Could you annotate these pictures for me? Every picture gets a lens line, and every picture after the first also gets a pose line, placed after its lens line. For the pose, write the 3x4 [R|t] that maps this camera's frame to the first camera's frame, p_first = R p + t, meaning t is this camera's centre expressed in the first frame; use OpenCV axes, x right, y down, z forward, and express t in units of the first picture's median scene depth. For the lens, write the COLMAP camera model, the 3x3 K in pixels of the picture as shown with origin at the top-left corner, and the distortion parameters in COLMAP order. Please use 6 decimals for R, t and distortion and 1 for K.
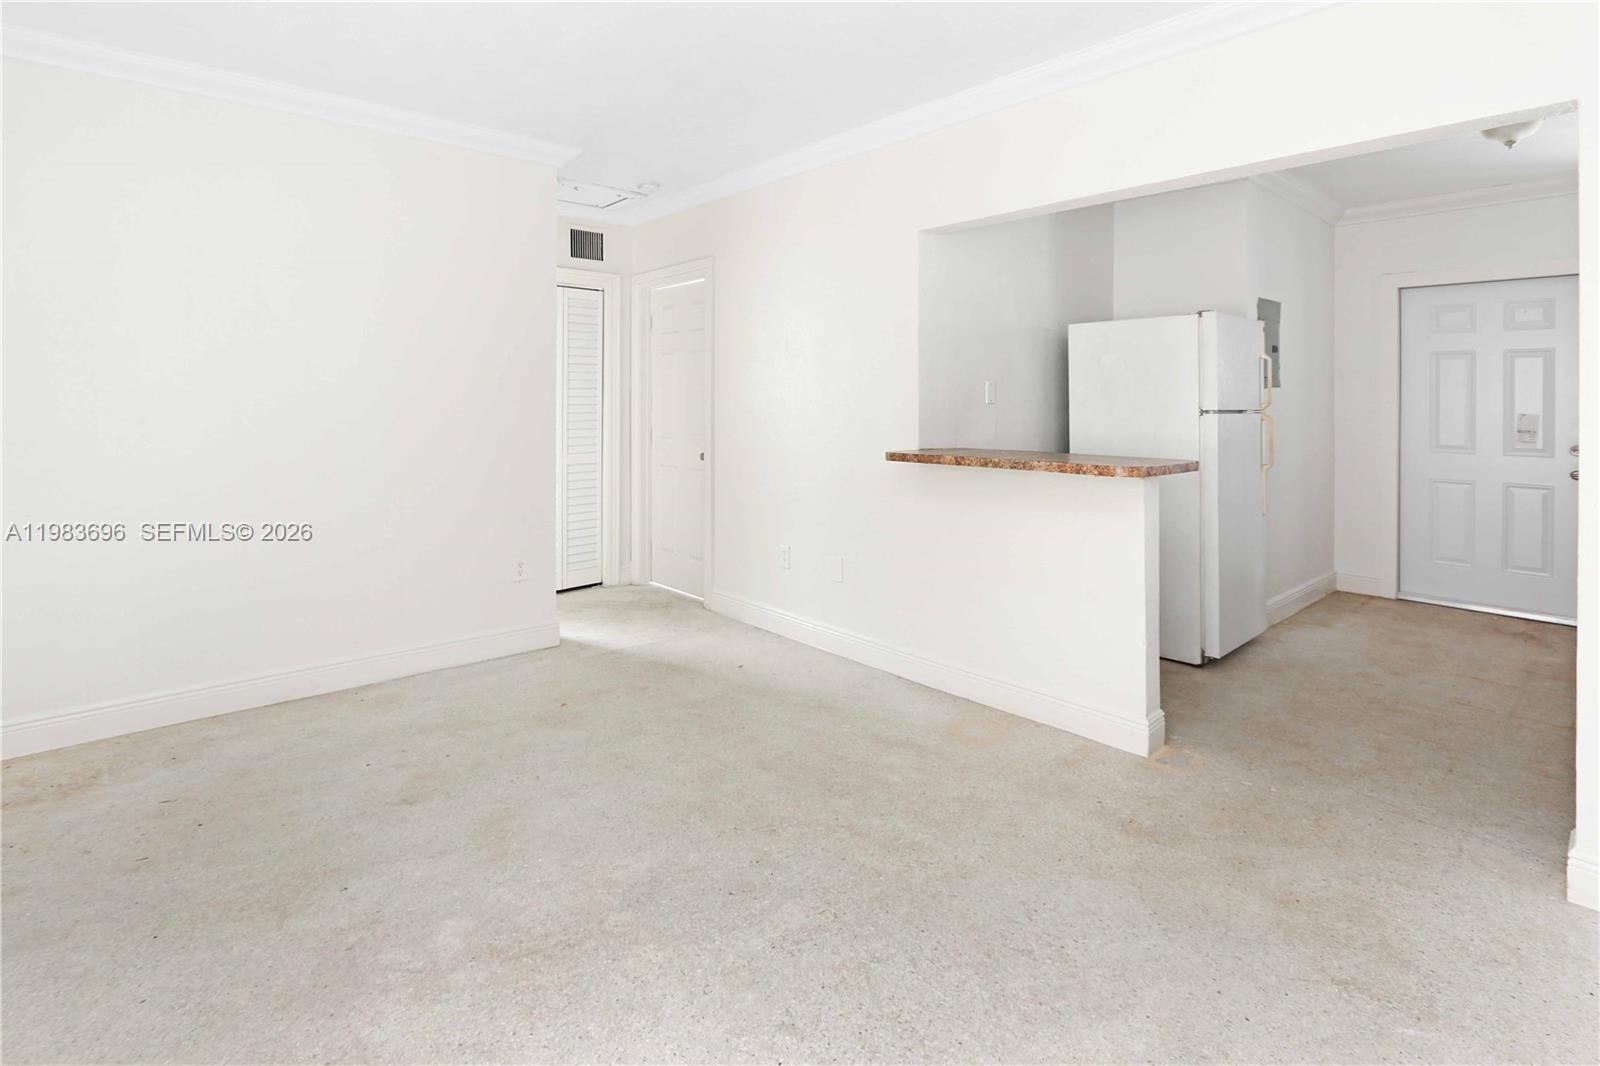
lens RADIAL K [[793.5, 0, 780.6], [0, 793.5, 399.9], [0, 0, 1]] dist [-0.015082, 0.001589]
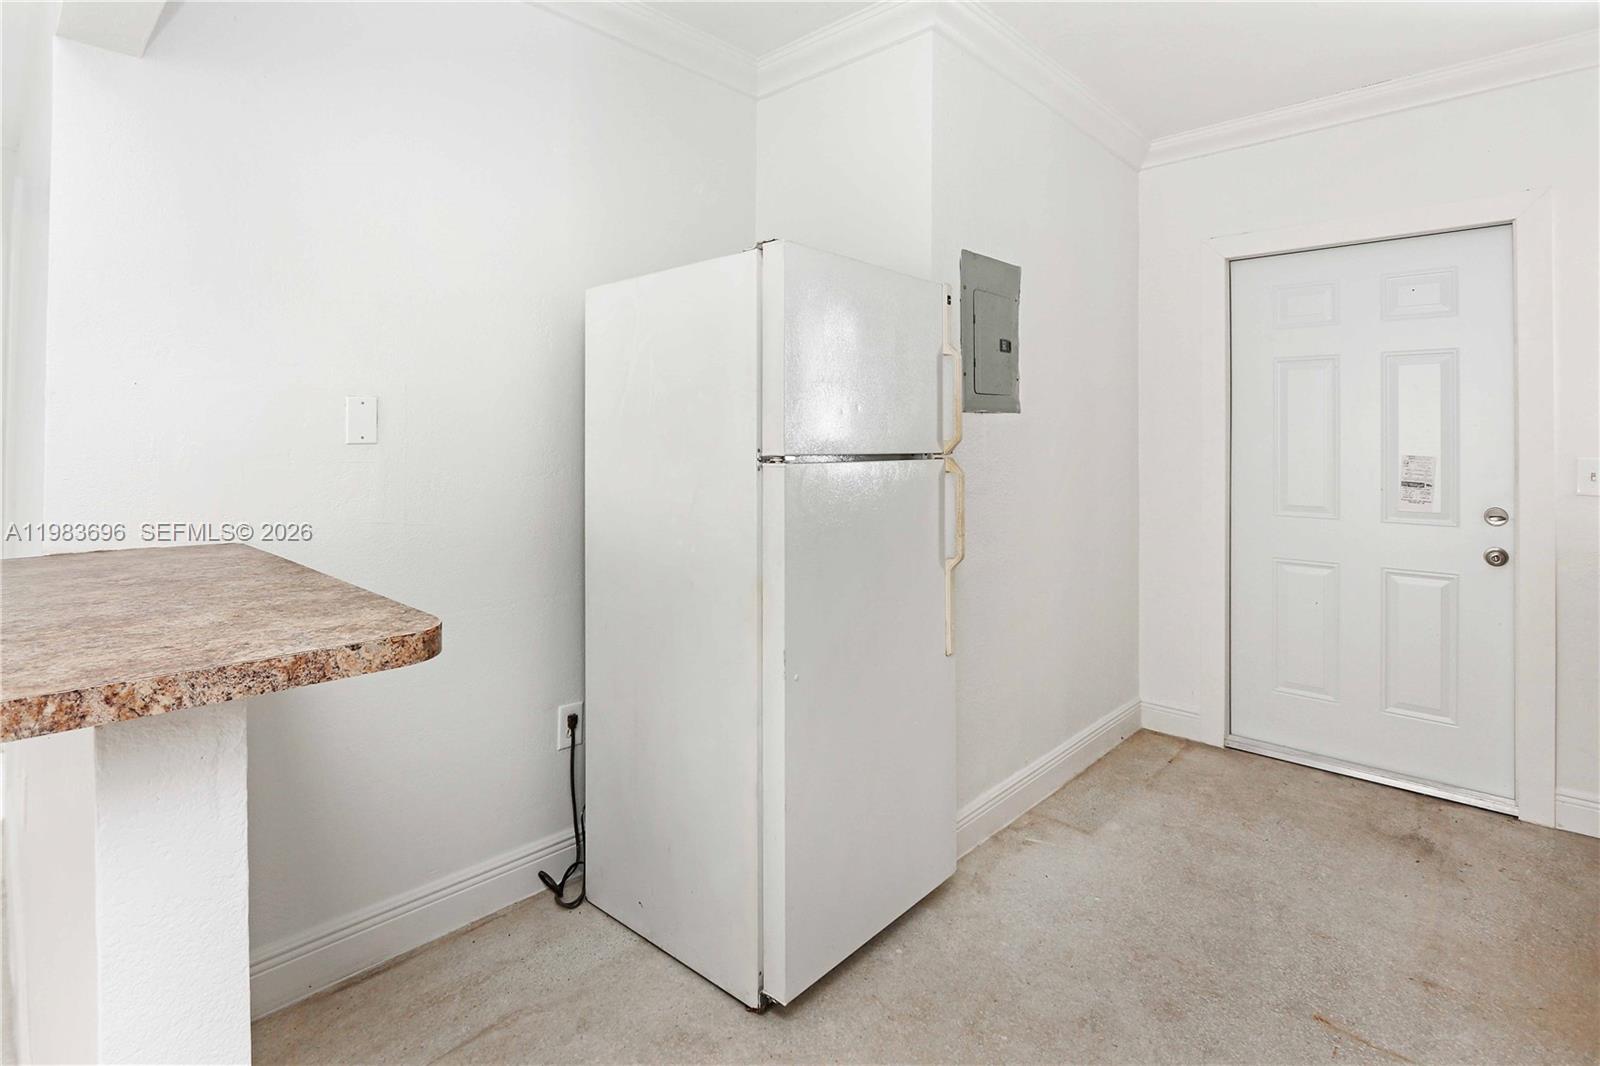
lens RADIAL K [[782.3, 0, 776.0], [0, 782.3, 437.2], [0, 0, 1]] dist [-0.019727, 0.001808]
pose [[0.996879, -0.004903, 0.078798, 0.407700], [0.005088, 0.999985, -0.002154, 0.002376], [-0.078786, 0.002548, 0.996888, 0.439972]]
